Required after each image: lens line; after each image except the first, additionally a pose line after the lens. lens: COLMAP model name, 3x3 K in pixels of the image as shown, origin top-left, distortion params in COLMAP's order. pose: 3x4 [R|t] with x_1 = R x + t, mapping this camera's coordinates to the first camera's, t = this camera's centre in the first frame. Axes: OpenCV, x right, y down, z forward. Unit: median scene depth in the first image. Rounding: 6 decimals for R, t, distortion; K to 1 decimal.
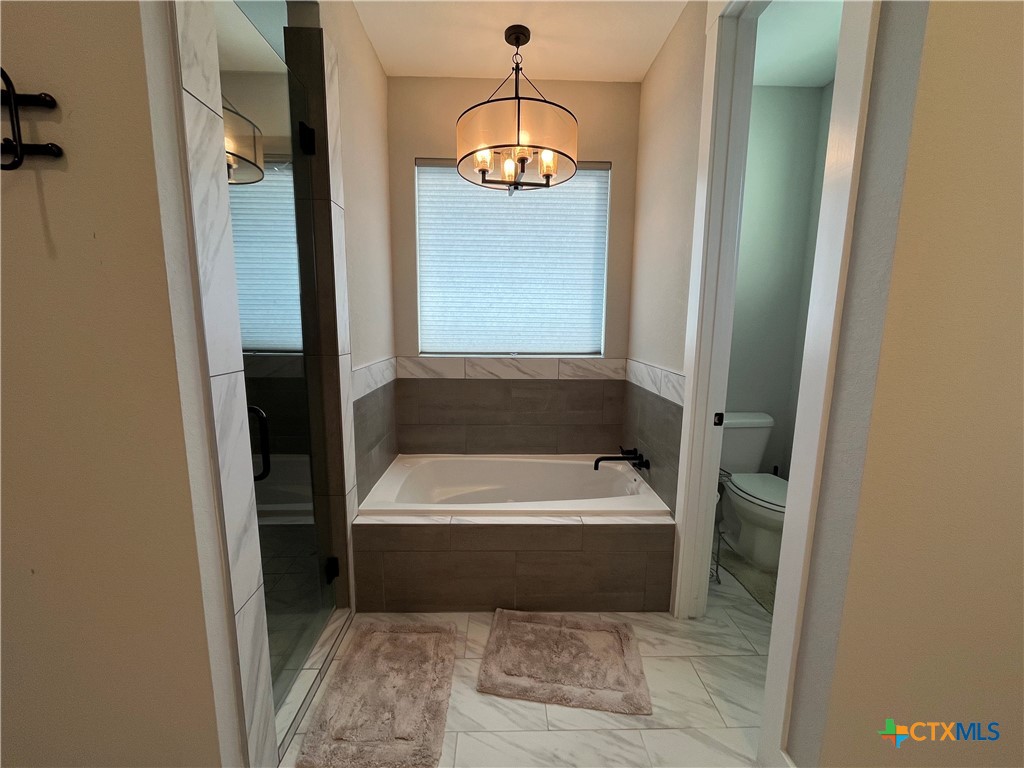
lens RADIAL K [[413.0, 0, 510.1], [0, 413.0, 385.9], [0, 0, 1]] dist [0.001208, -0.001146]
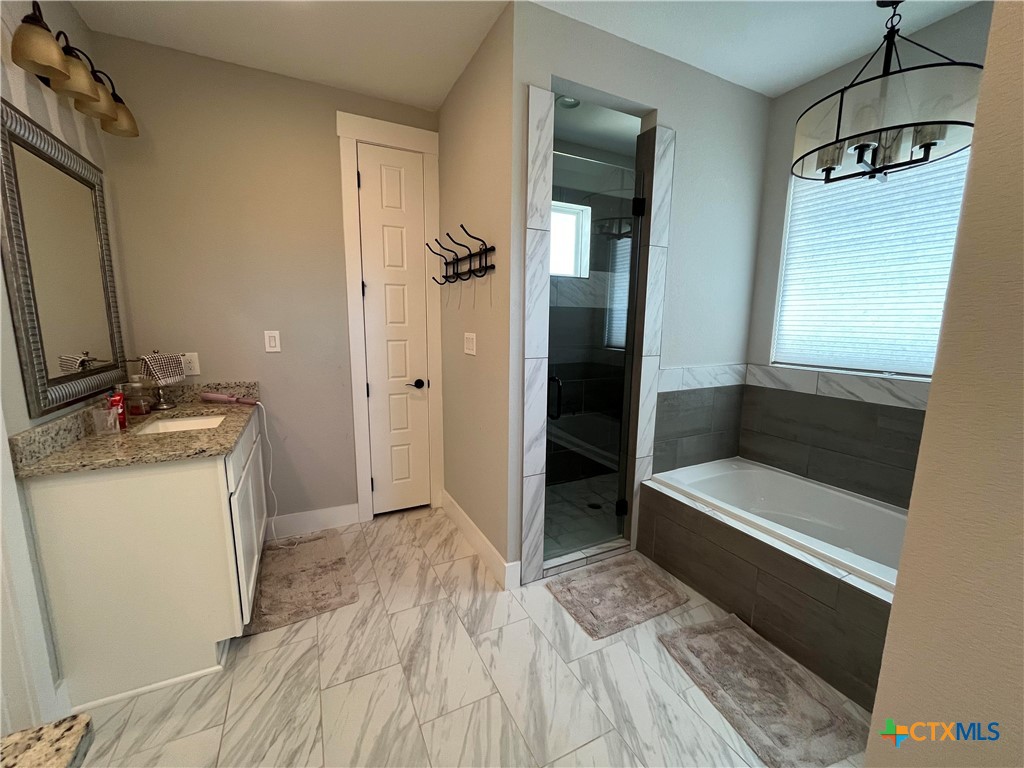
lens RADIAL K [[413.0, 0, 514.4], [0, 413.0, 385.3], [0, 0, 1]] dist [0.001208, -0.001146]
pose [[0.433955, 0.132922, -0.891075, 0.594205], [-0.139769, 0.987014, 0.079166, -0.024921], [0.890027, 0.090190, 0.446898, 0.010671]]
